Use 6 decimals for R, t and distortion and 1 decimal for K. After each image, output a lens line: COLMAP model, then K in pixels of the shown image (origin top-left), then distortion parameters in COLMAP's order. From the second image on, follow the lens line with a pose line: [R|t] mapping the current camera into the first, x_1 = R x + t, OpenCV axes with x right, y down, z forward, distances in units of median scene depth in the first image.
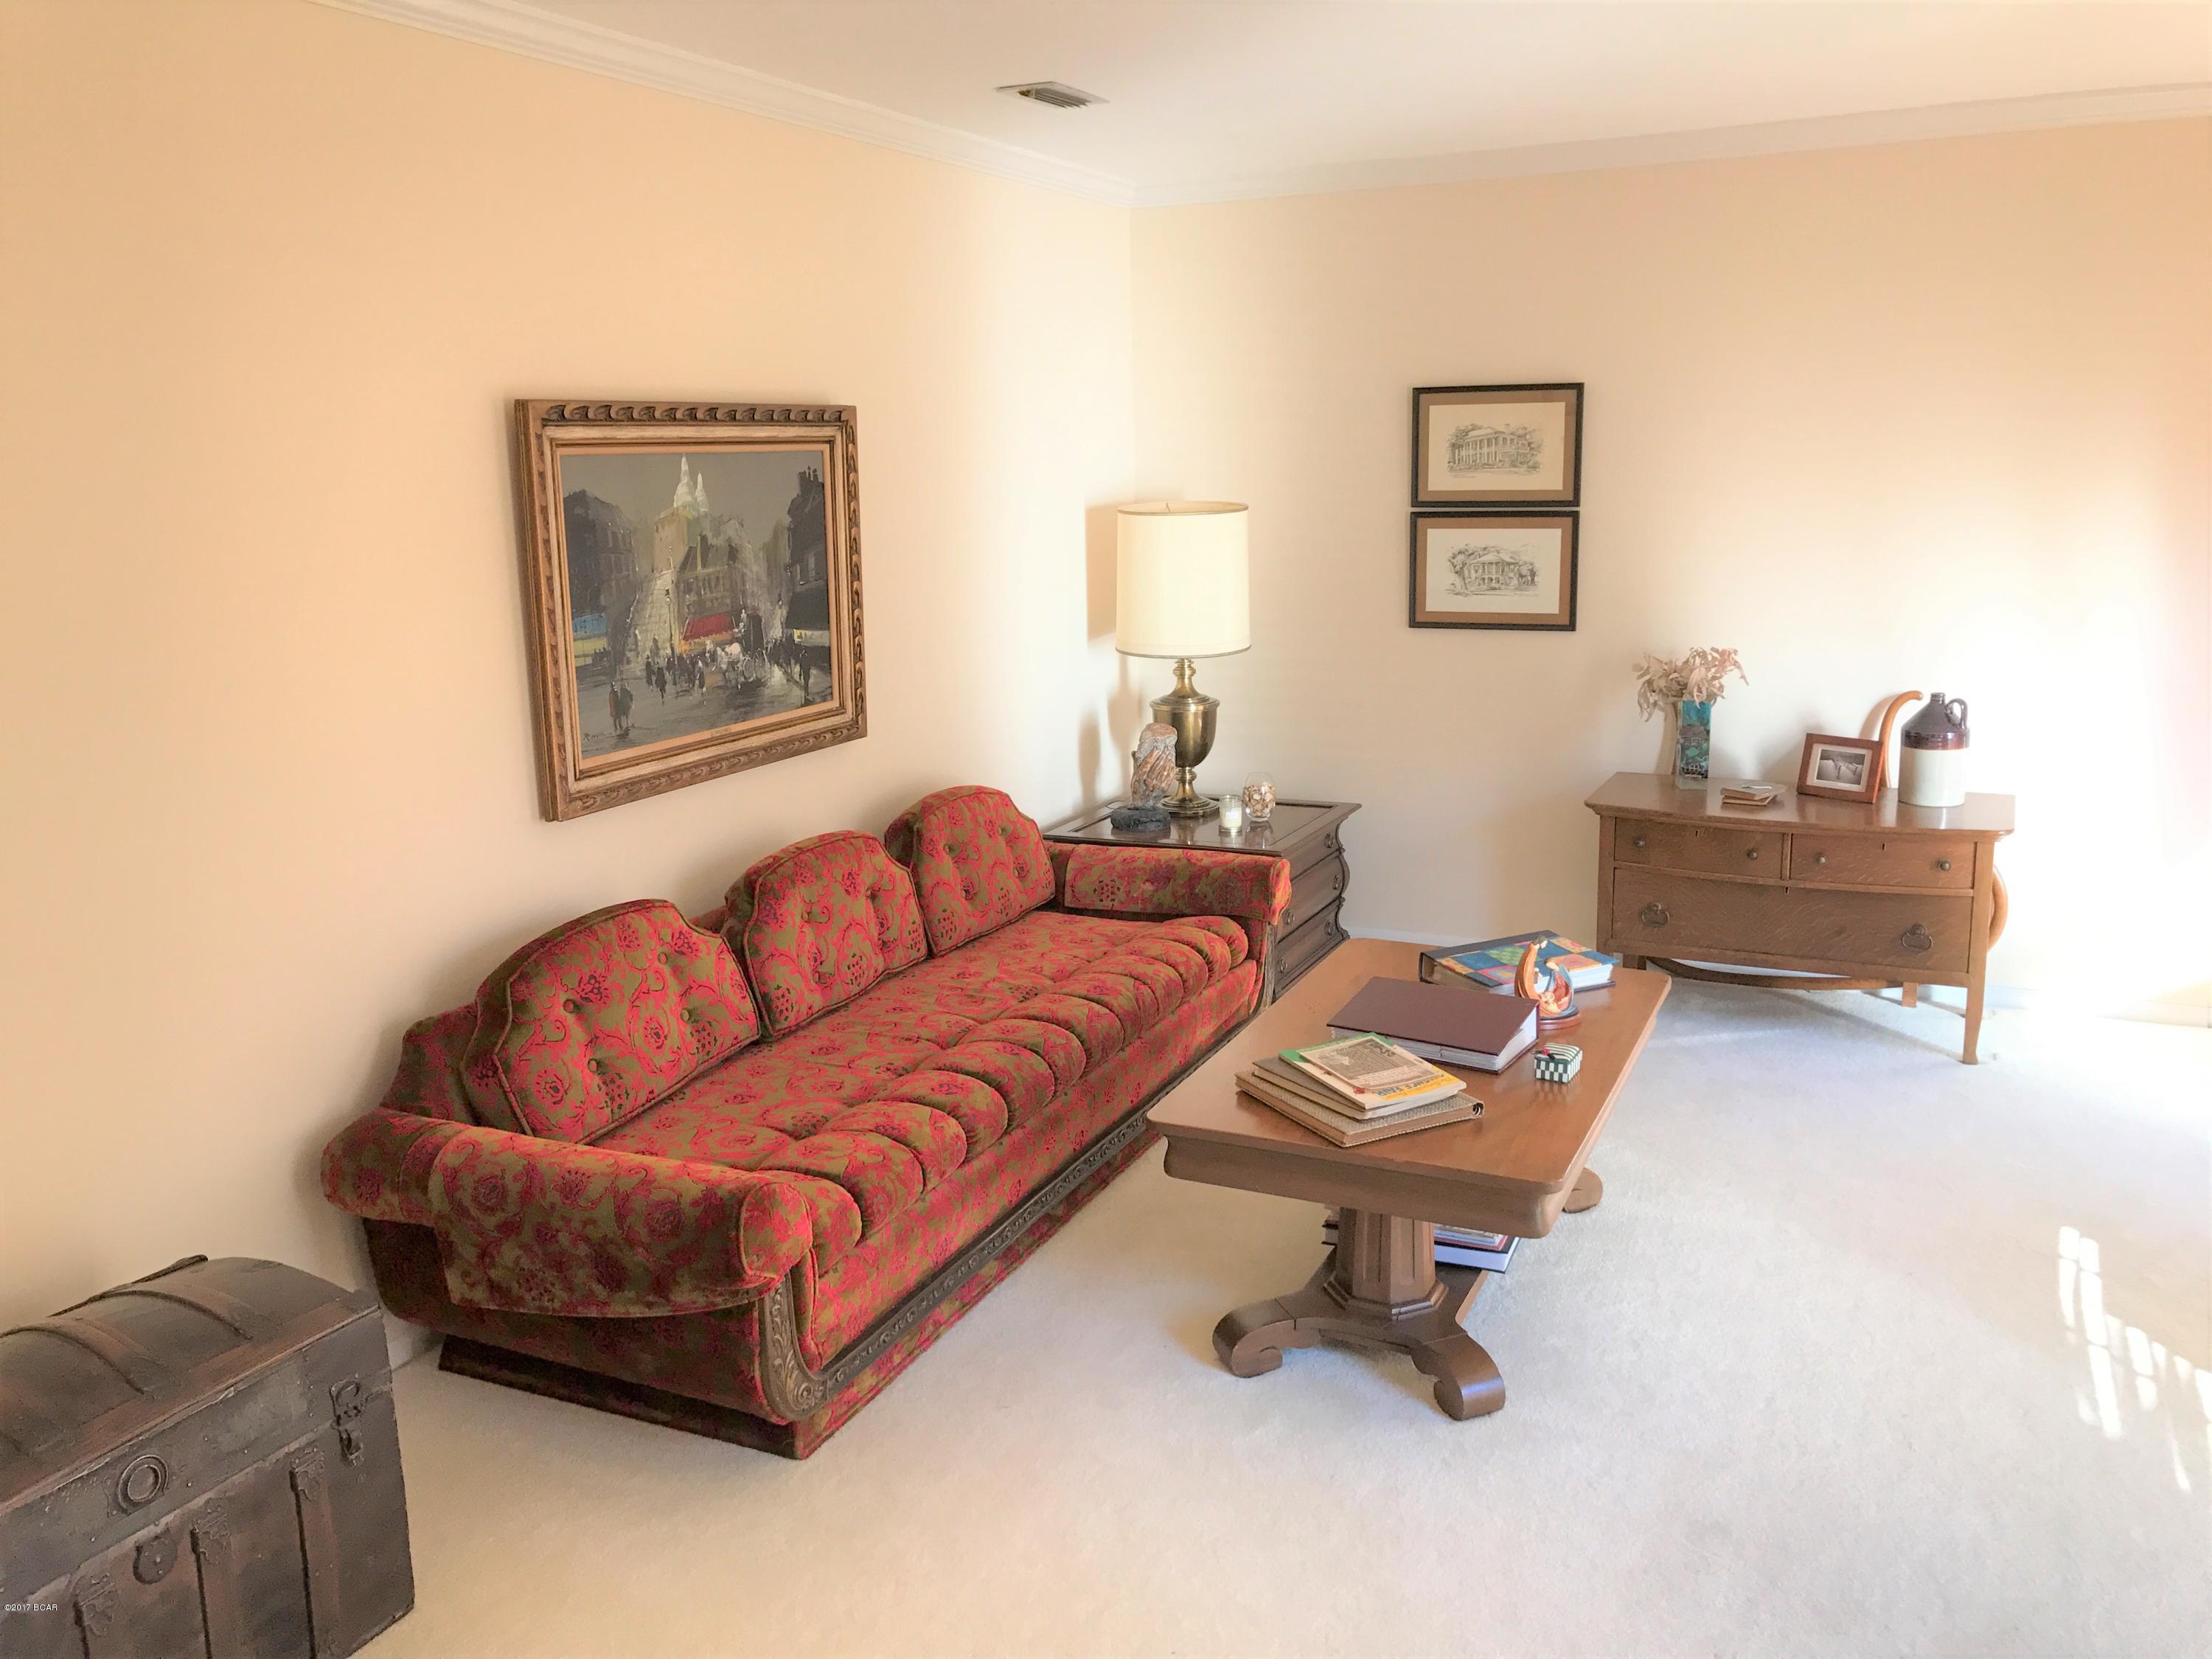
lens RADIAL K [[1796.6, 0, 1099.8], [0, 1796.6, 834.8], [0, 0, 1]] dist [0.031684, -0.041259]
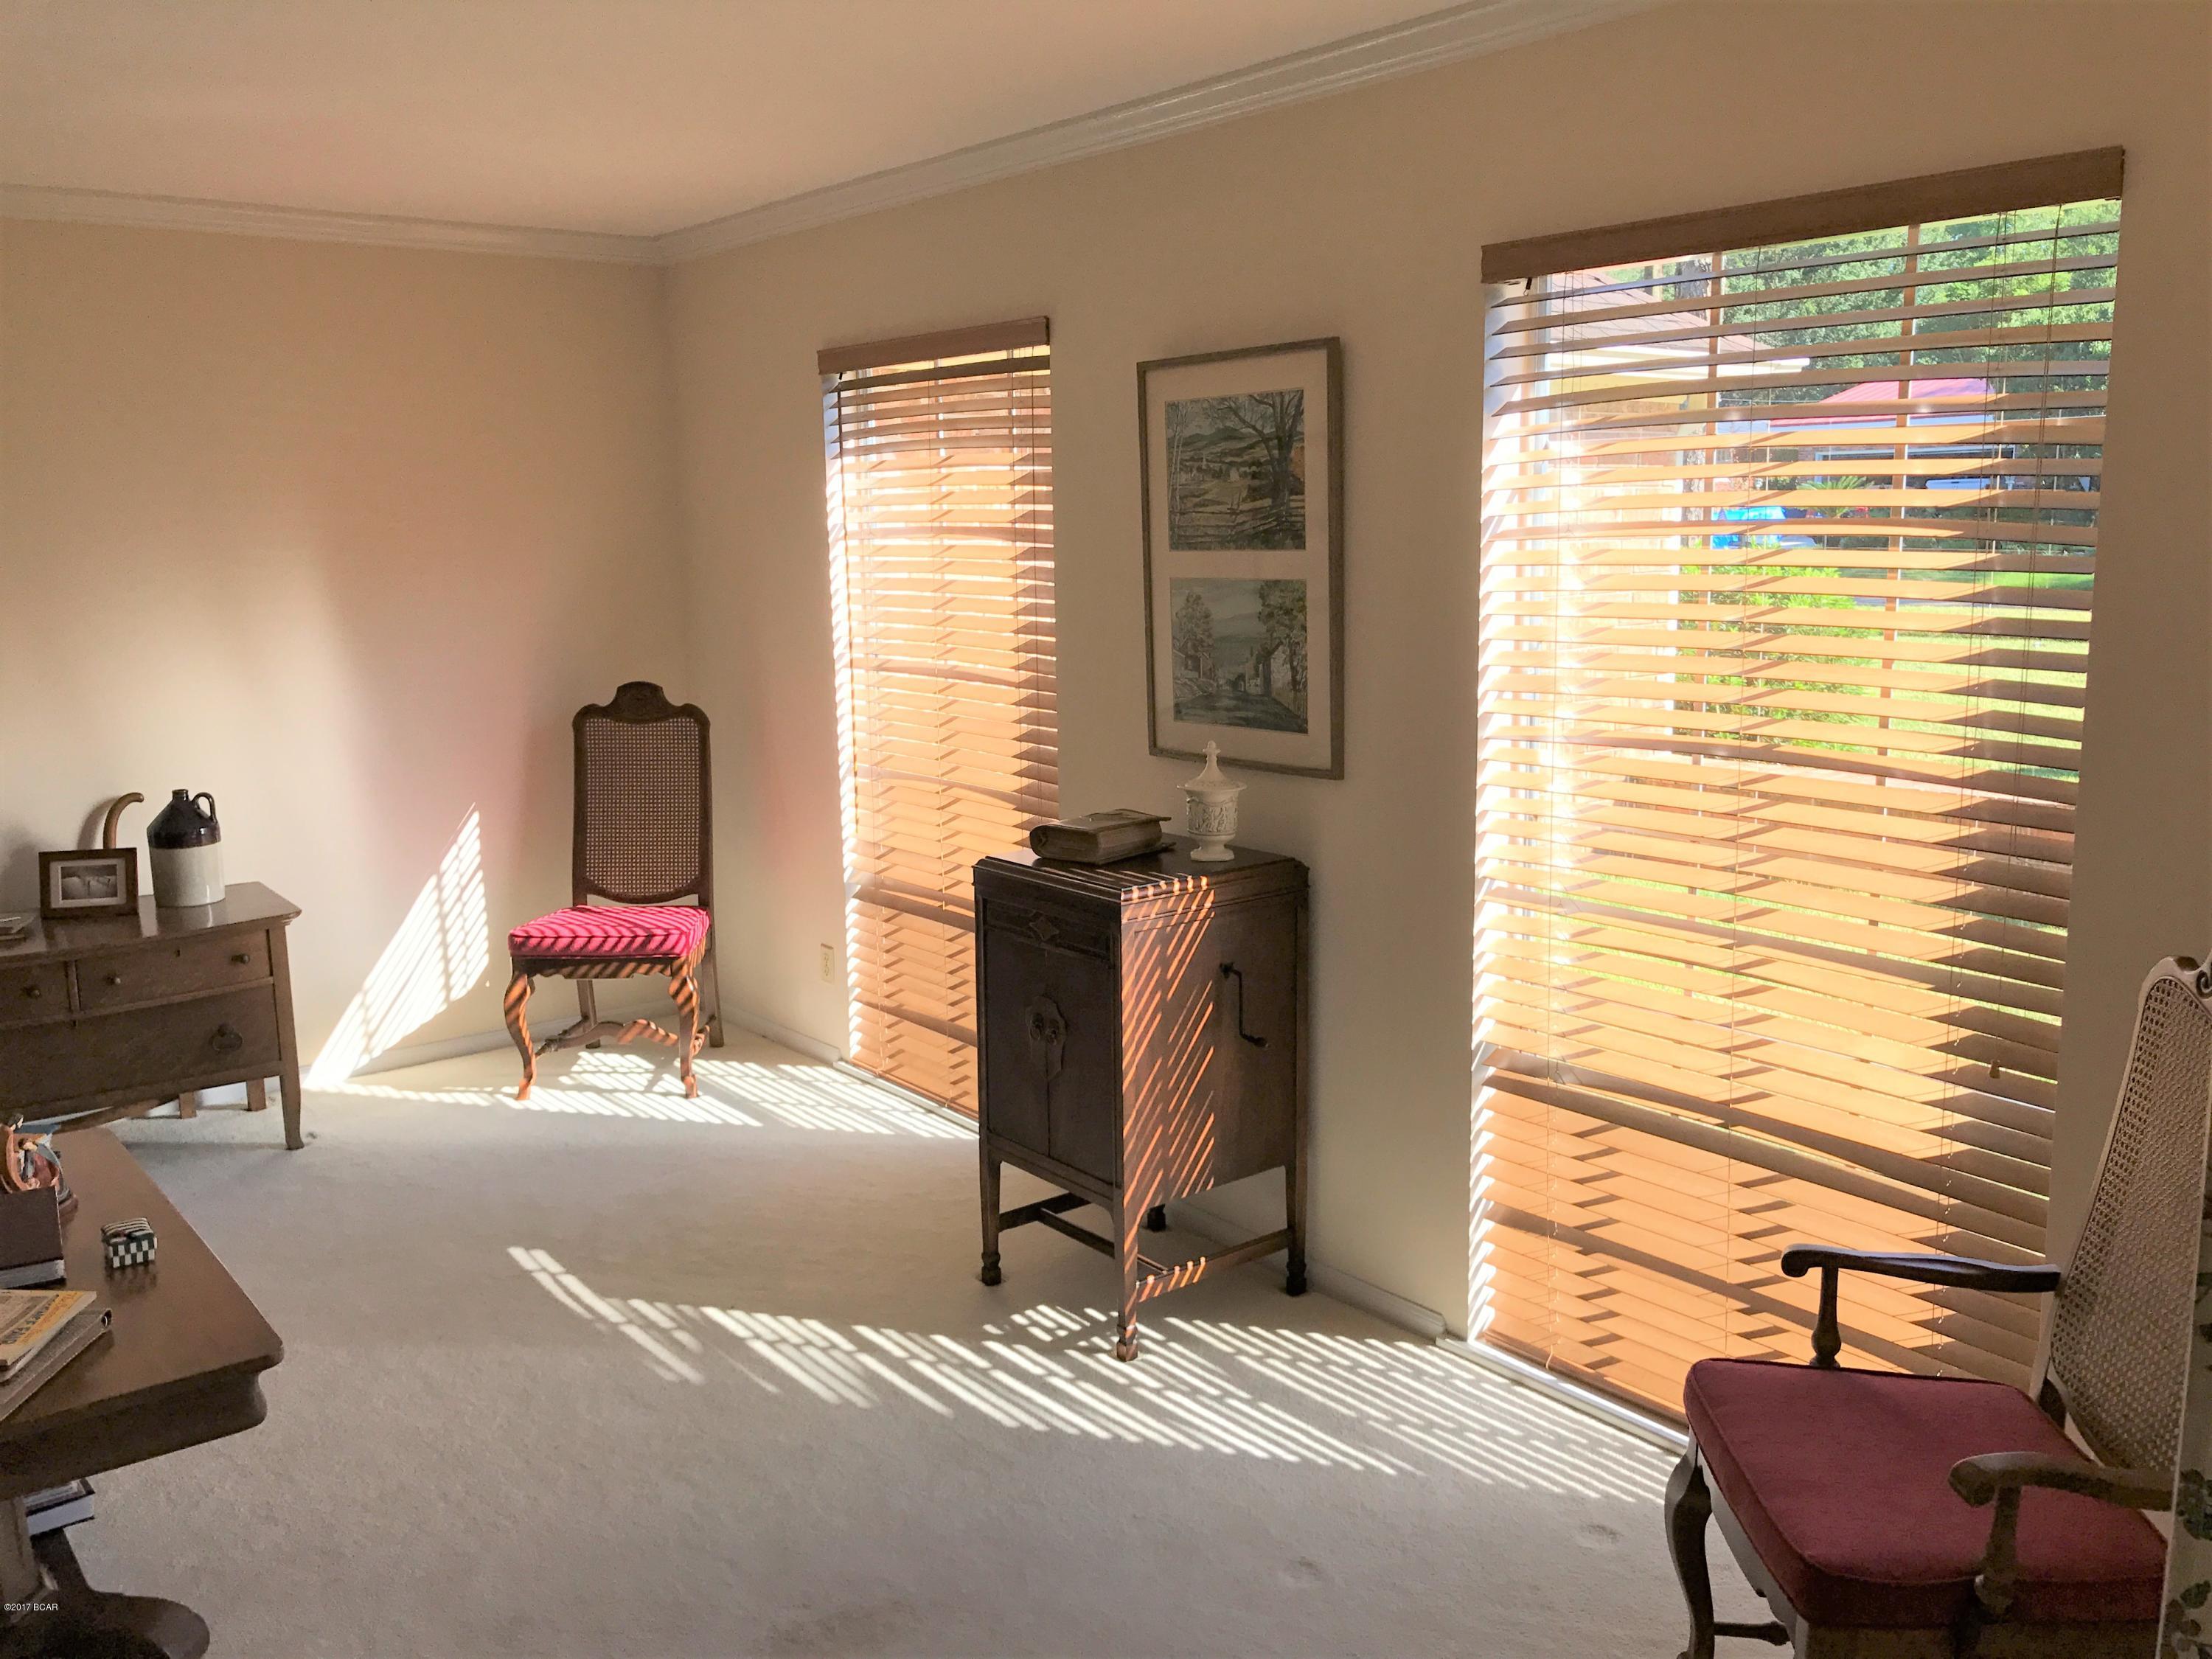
lens RADIAL K [[1796.6, 0, 1095.0], [0, 1796.6, 835.0], [0, 0, 1]] dist [0.031684, -0.041259]
pose [[0.436722, -0.135721, 0.889299, -0.190591], [0.190613, 0.980069, 0.055966, -0.015392], [-0.879170, 0.145071, 0.453888, 0.128659]]
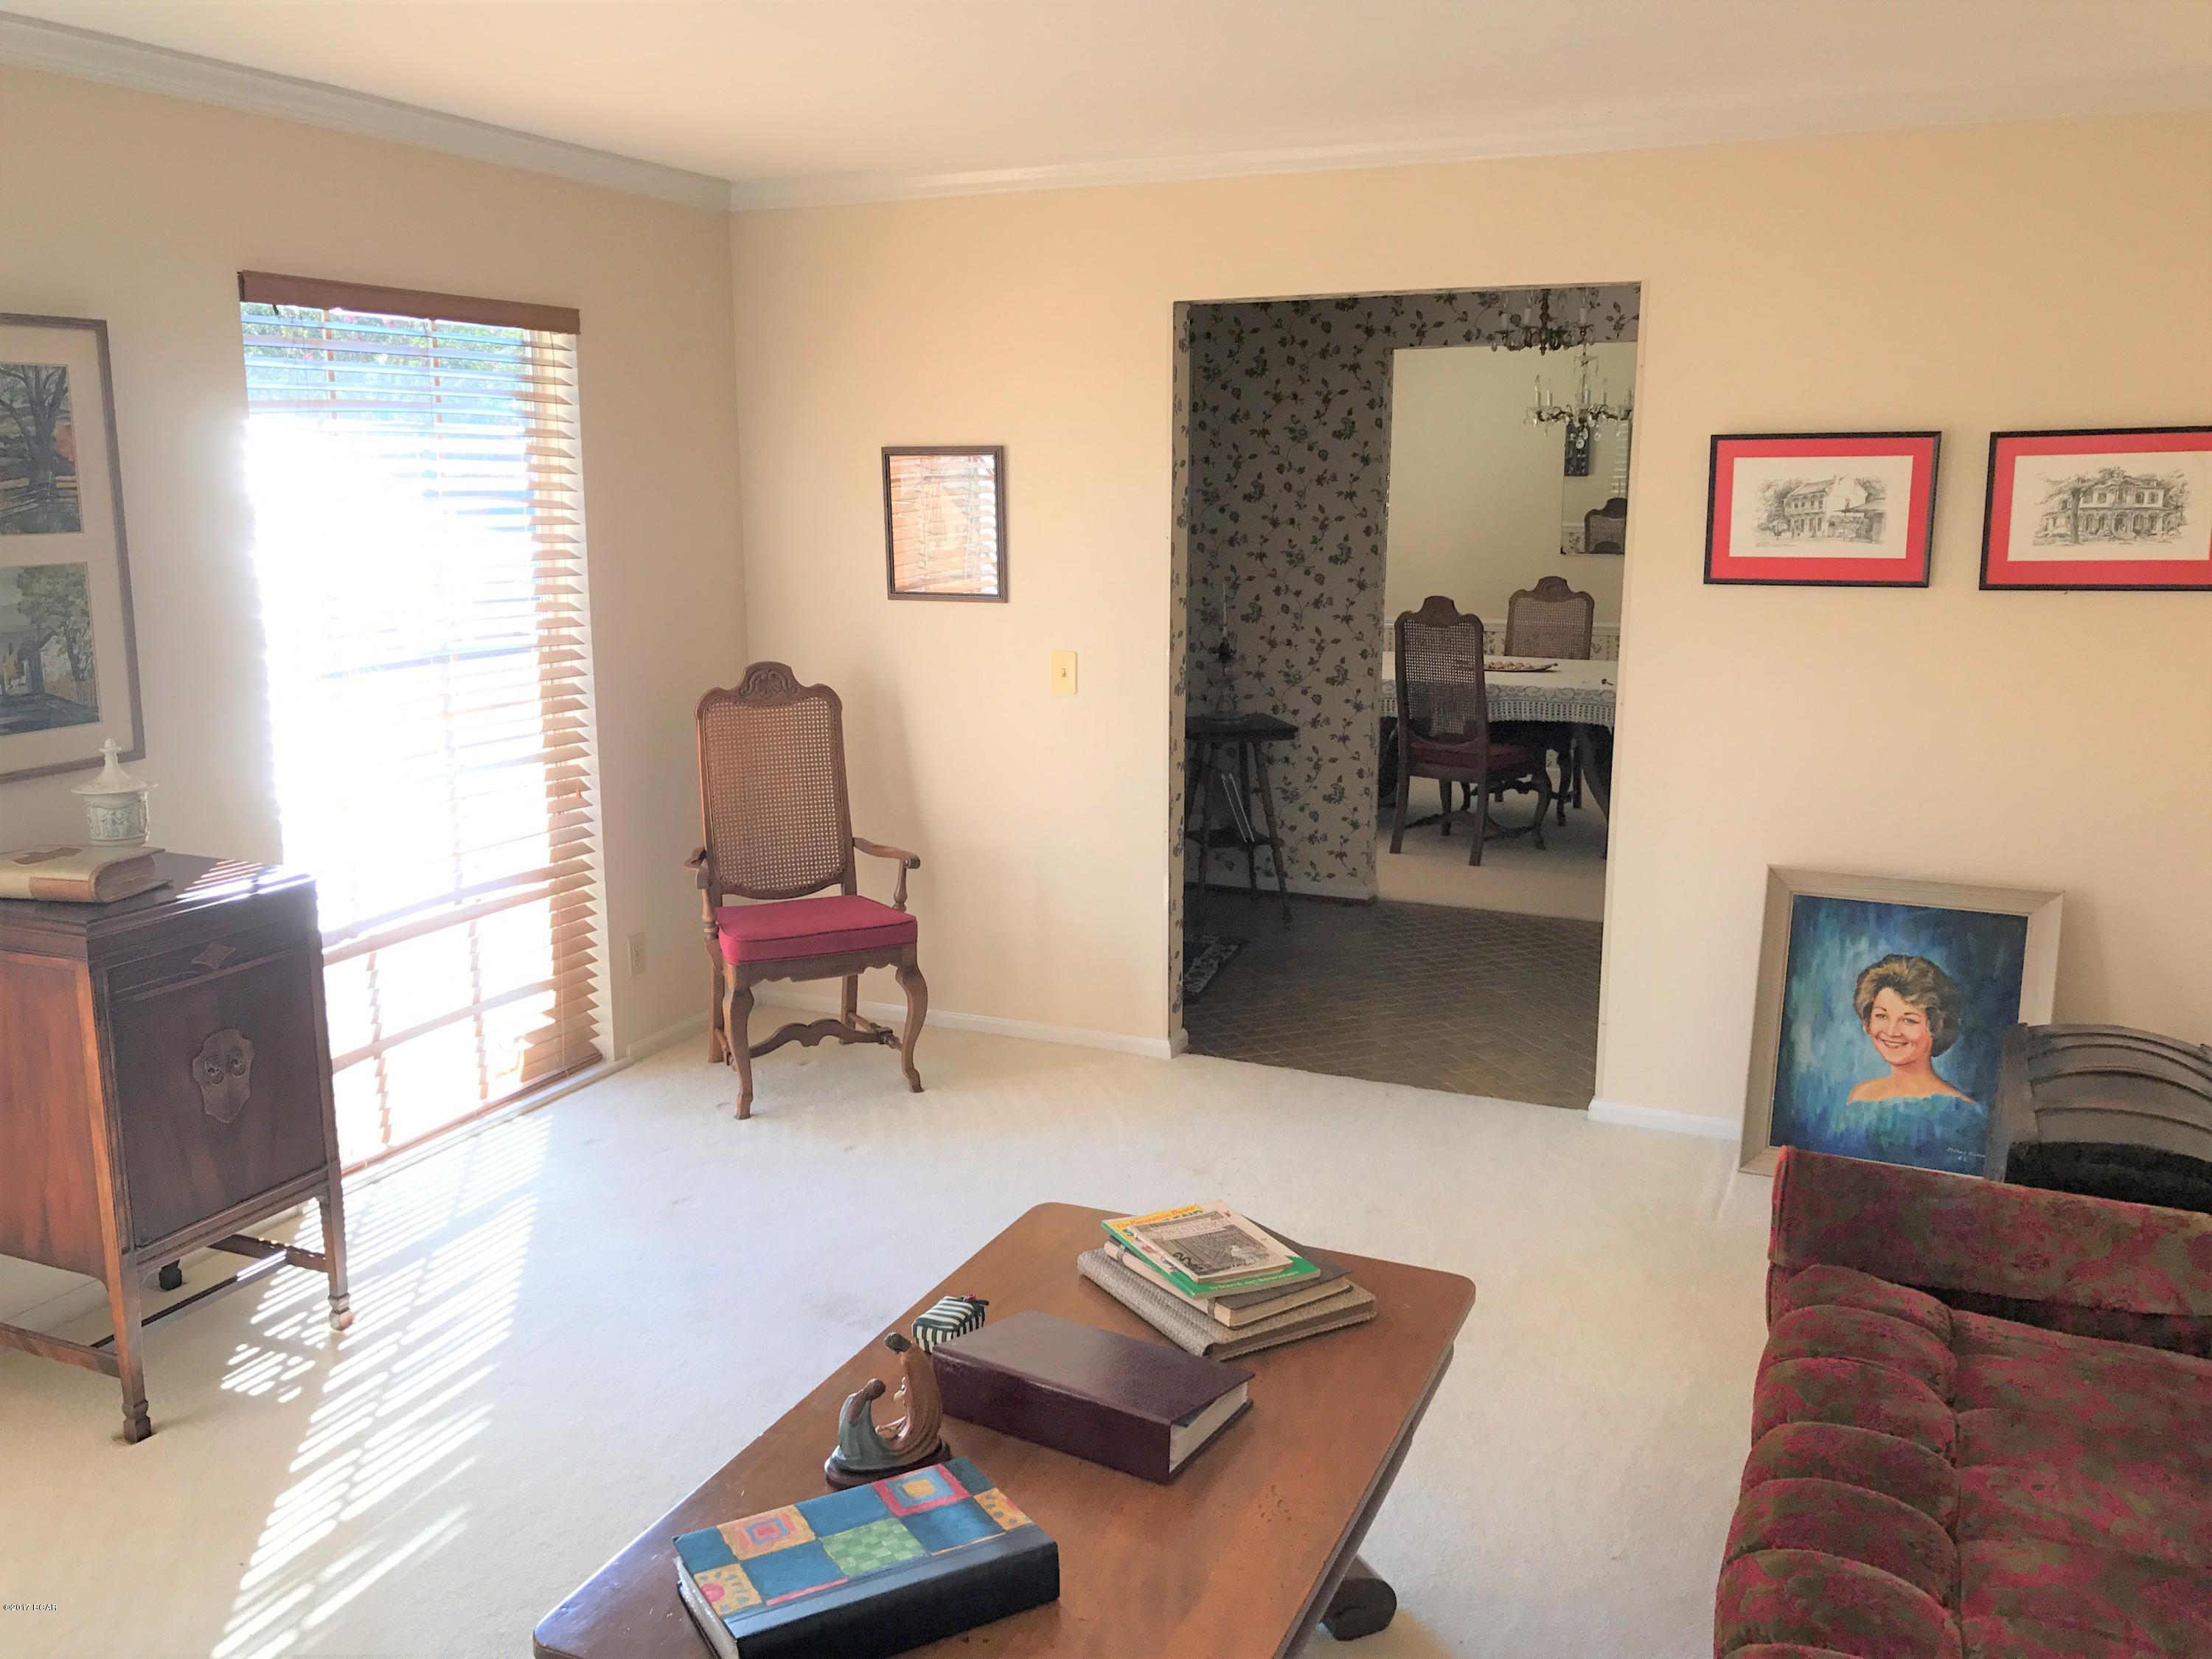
lens RADIAL K [[1796.6, 0, 1103.8], [0, 1796.6, 820.6], [0, 0, 1]] dist [0.031684, -0.041259]
pose [[-0.999343, 0.027845, -0.023197, 0.139173], [0.016386, 0.918060, 0.396103, -0.249593], [0.032325, 0.395463, -0.917913, 1.107934]]
